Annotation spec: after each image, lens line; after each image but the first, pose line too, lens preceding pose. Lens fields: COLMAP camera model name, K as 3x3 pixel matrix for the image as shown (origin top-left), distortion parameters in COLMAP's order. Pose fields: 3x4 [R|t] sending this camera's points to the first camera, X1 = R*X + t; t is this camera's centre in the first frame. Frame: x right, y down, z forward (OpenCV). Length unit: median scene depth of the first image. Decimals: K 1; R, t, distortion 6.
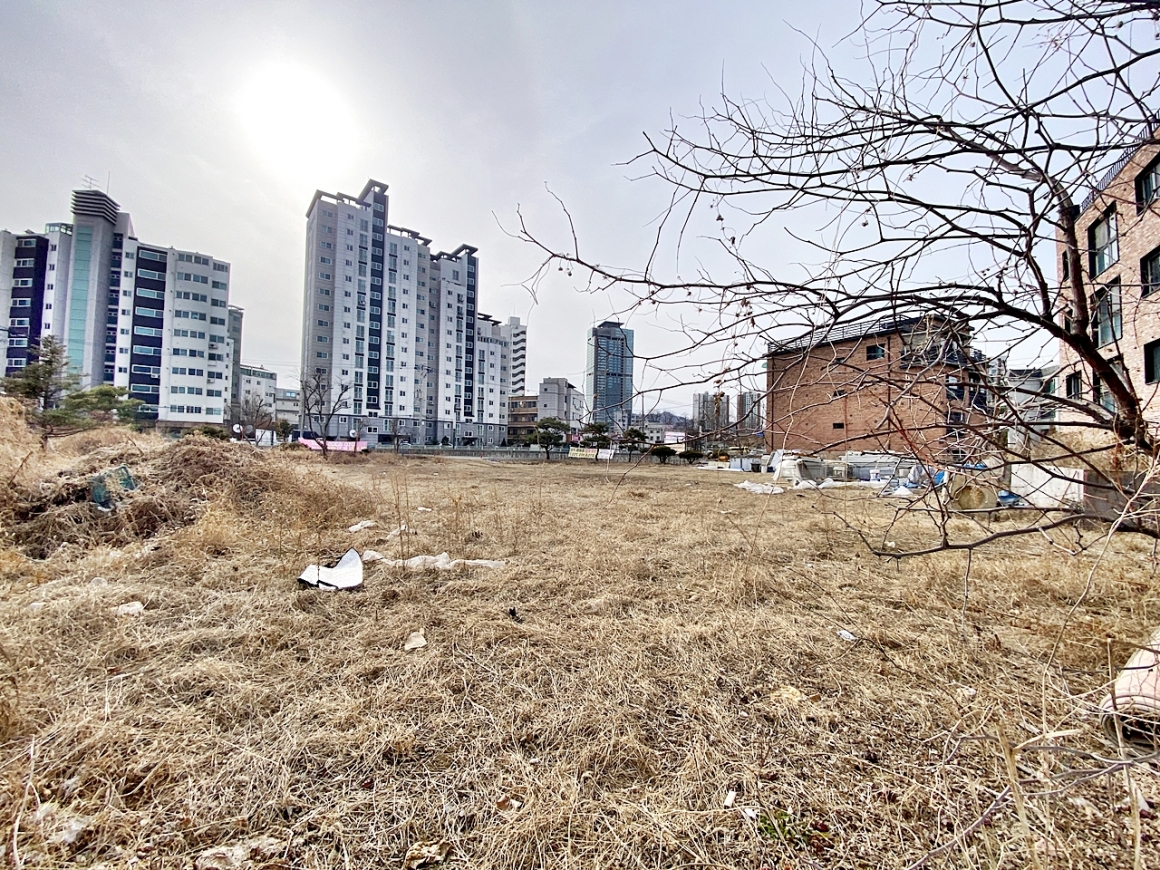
lens RADIAL K [[466.7, 0, 579.7], [0, 466.7, 440.8], [0, 0, 1]] dist [0.018151, -0.020018]
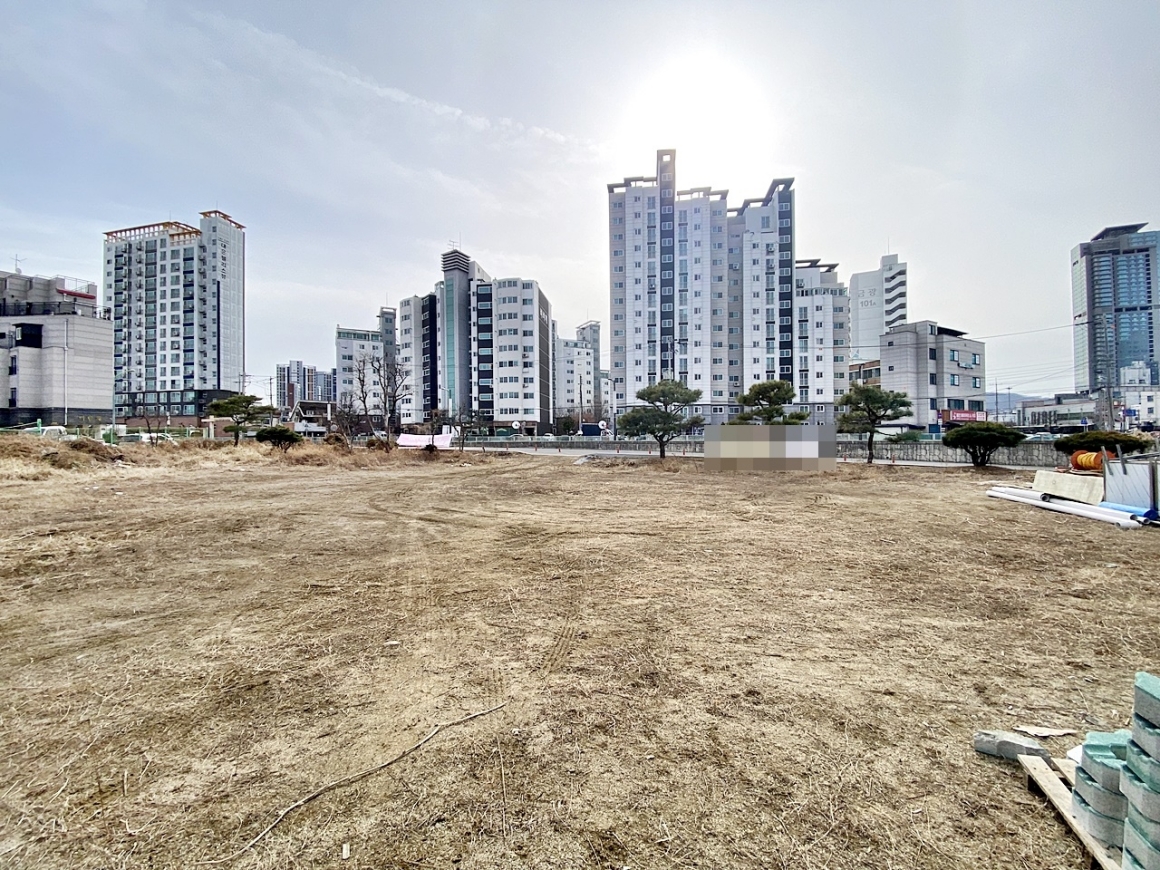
lens RADIAL K [[466.7, 0, 581.6], [0, 466.7, 436.7], [0, 0, 1]] dist [0.018151, -0.020018]
pose [[0.678018, -0.027651, -0.734525, 0.117225], [0.039160, 0.999232, -0.001468, 0.004760], [0.734001, -0.027769, 0.678580, 0.238400]]
